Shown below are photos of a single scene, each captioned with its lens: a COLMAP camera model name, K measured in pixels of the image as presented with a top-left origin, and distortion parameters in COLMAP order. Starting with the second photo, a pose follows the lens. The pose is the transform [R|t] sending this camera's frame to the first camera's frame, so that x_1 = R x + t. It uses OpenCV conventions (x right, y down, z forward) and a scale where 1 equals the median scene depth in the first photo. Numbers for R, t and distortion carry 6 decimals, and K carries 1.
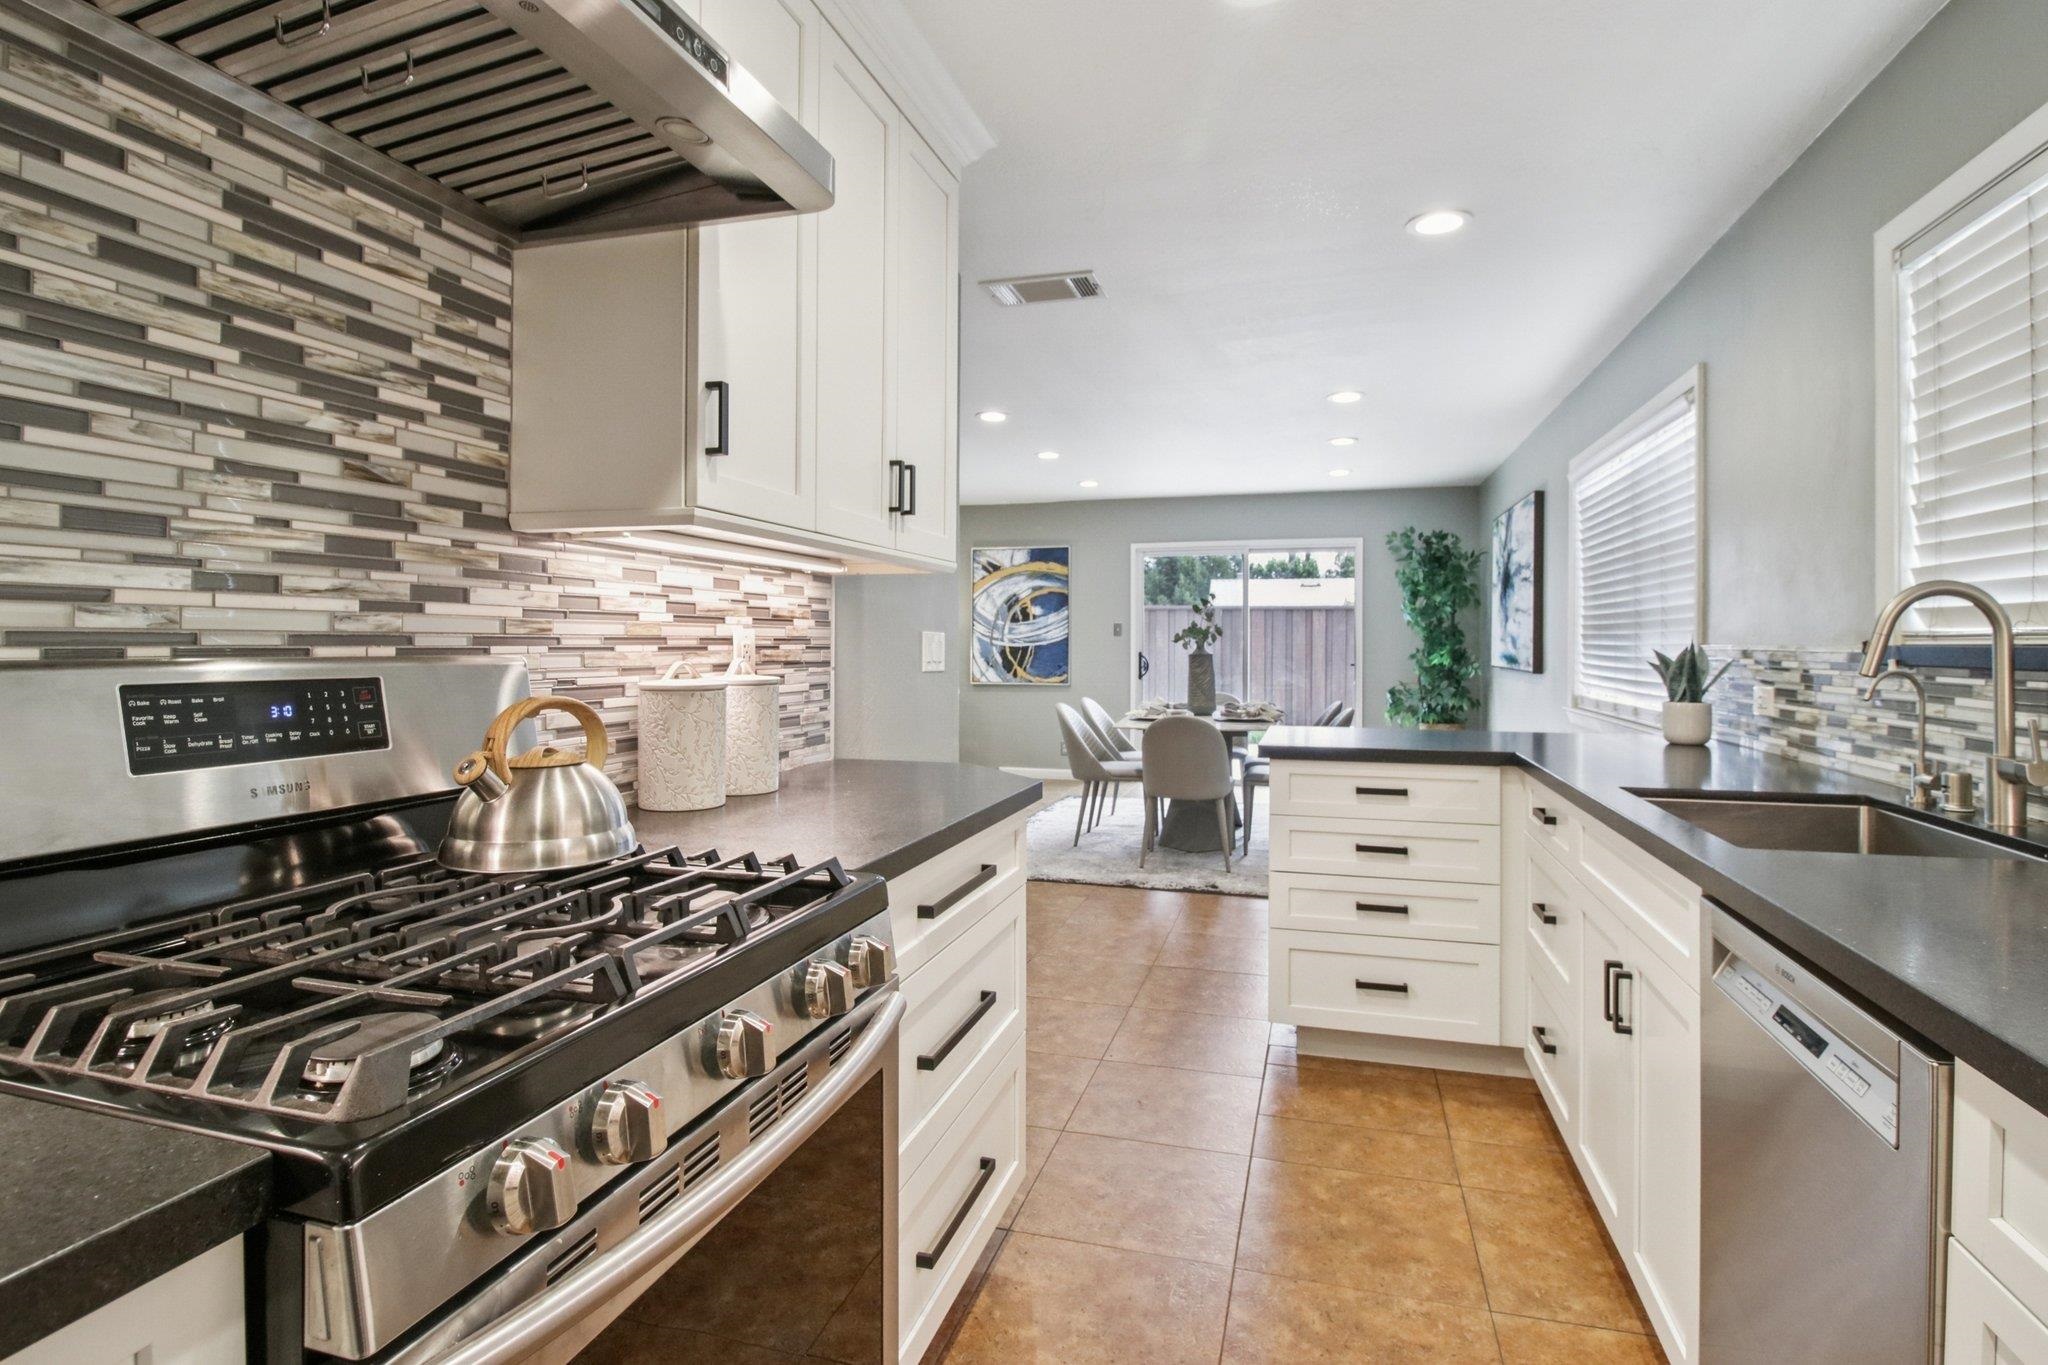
lens RADIAL K [[1034.2, 0, 1018.5], [0, 1034.2, 650.1], [0, 0, 1]] dist [0.005359, -0.014307]
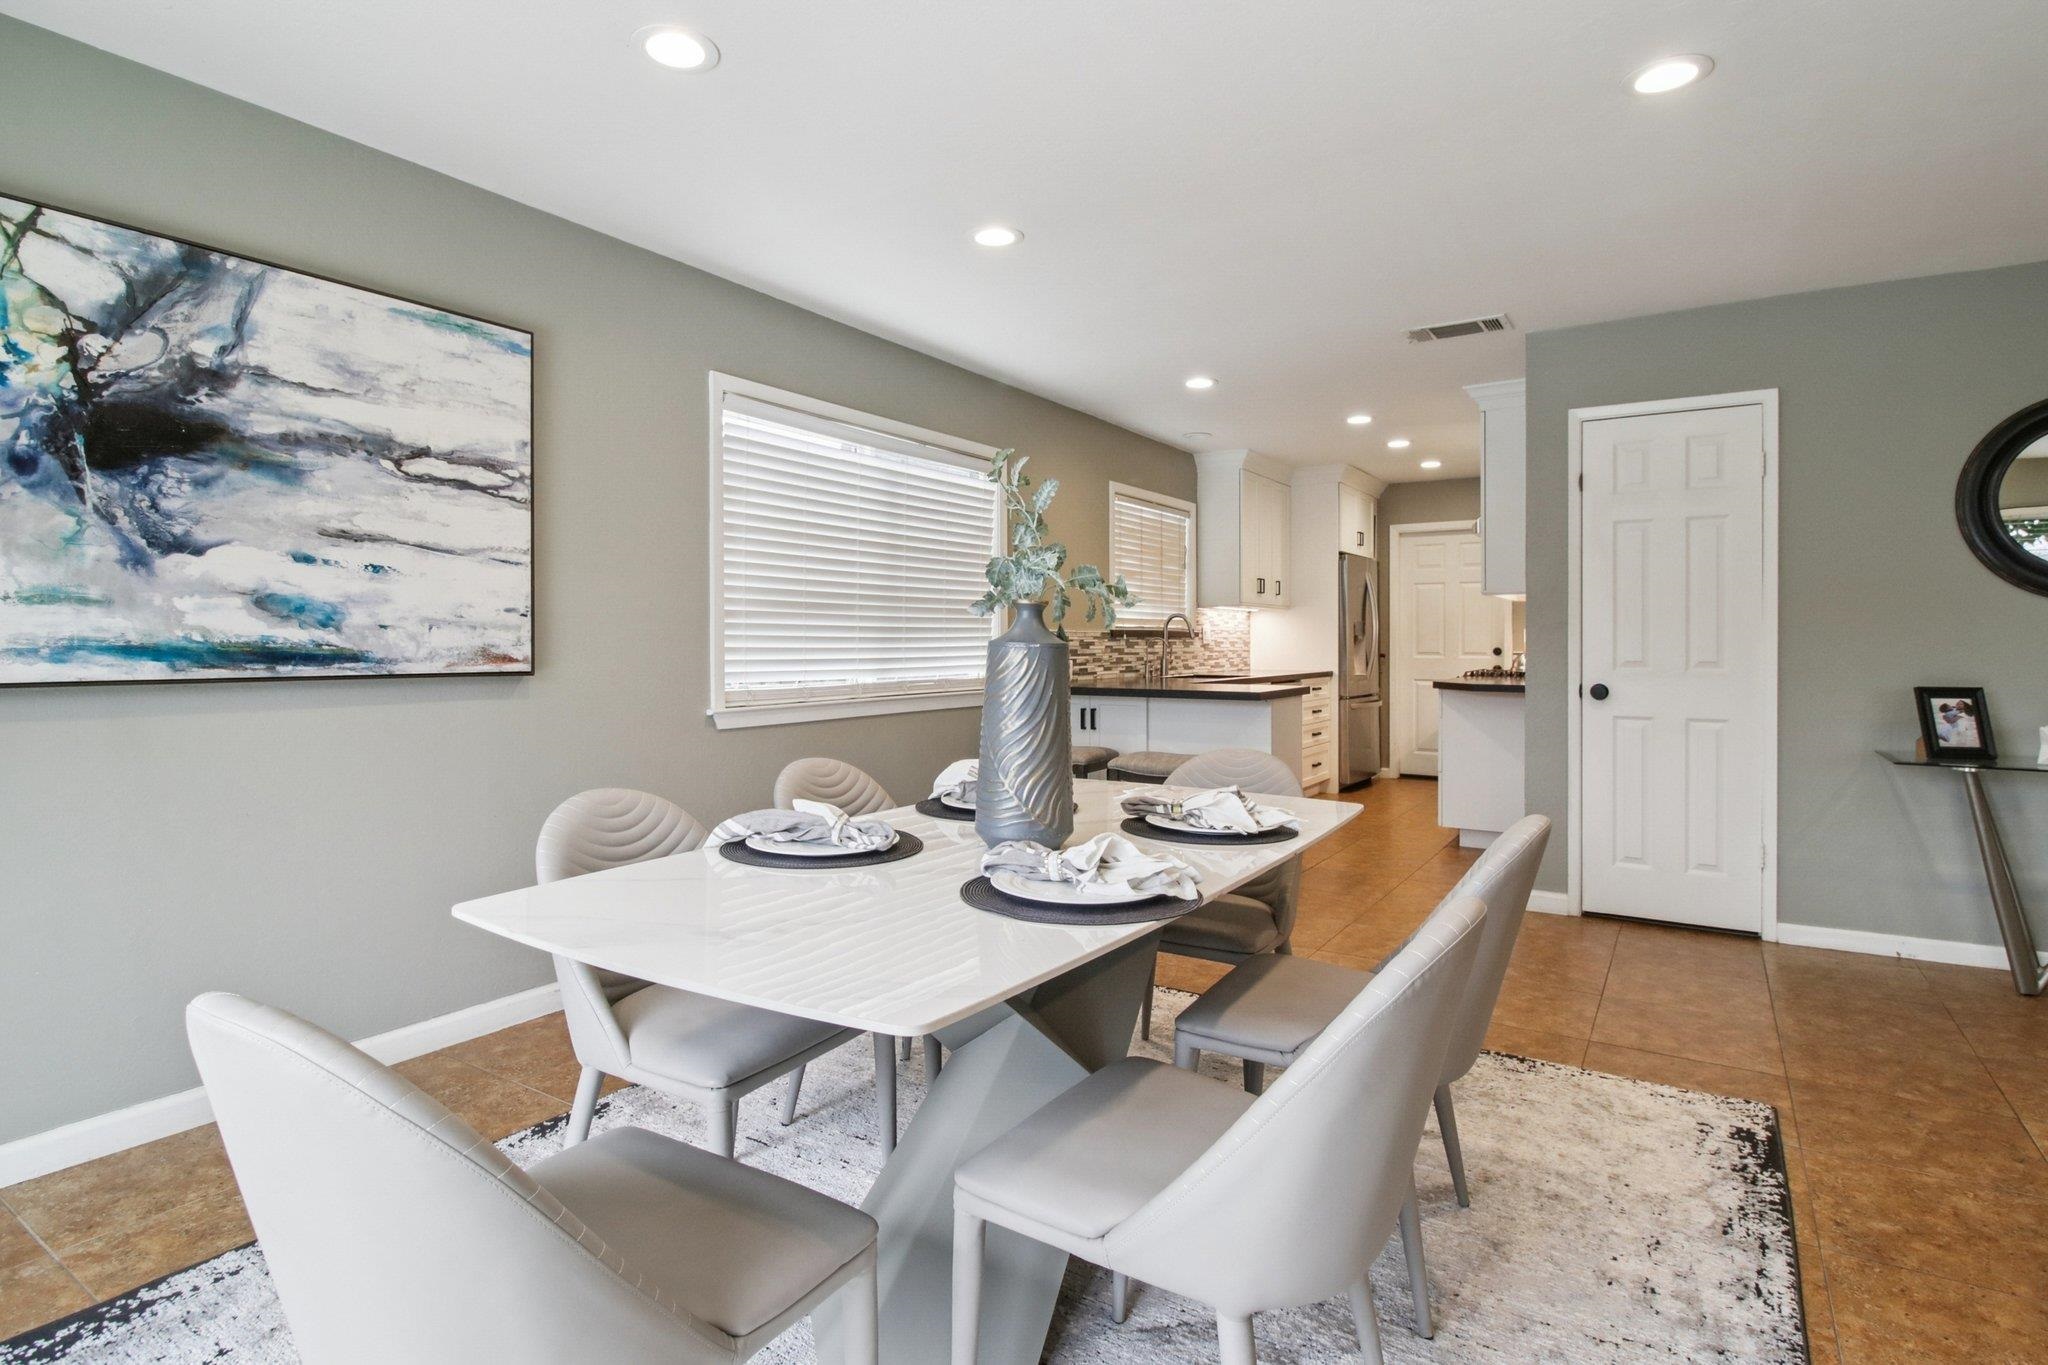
lens RADIAL K [[1036.6, 0, 1024.0], [0, 1036.6, 645.8], [0, 0, 1]] dist [0.009848, -0.016744]
pose [[-0.959600, -0.003361, 0.281347, 0.362184], [0.000135, 0.999923, 0.012405, 0.005231], [-0.281367, 0.011942, -0.959526, 4.957035]]
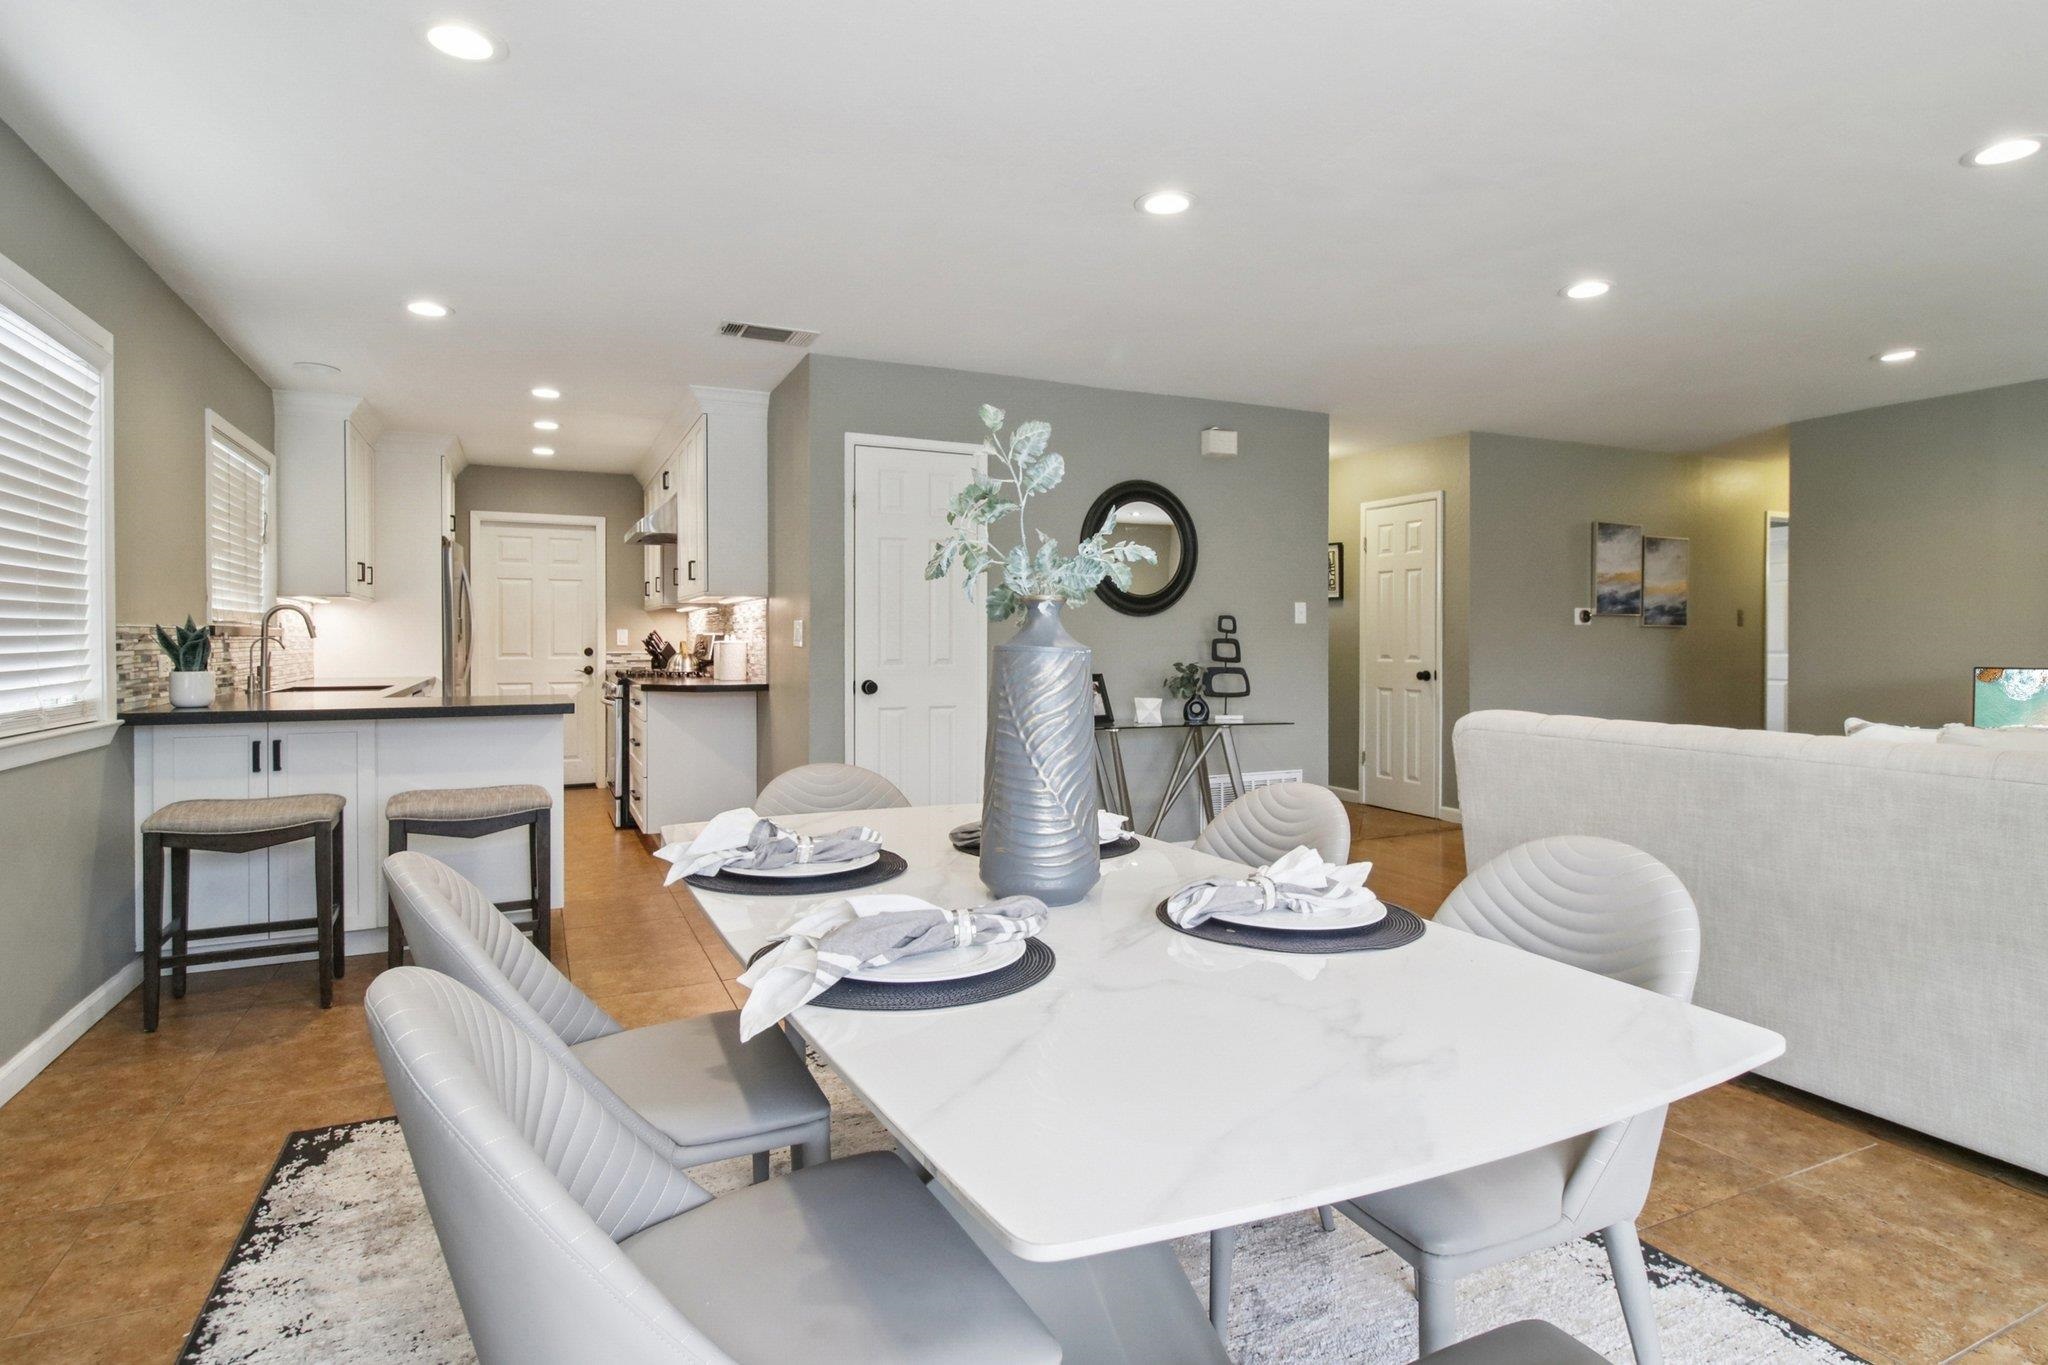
lens RADIAL K [[1036.6, 0, 1024.0], [0, 1036.6, 645.8], [0, 0, 1]] dist [0.009848, -0.016744]
pose [[-0.742014, 0.000792, -0.670384, 1.325144], [-0.007580, 0.999925, 0.009572, 0.004432], [0.670342, 0.012184, -0.741953, 4.538971]]
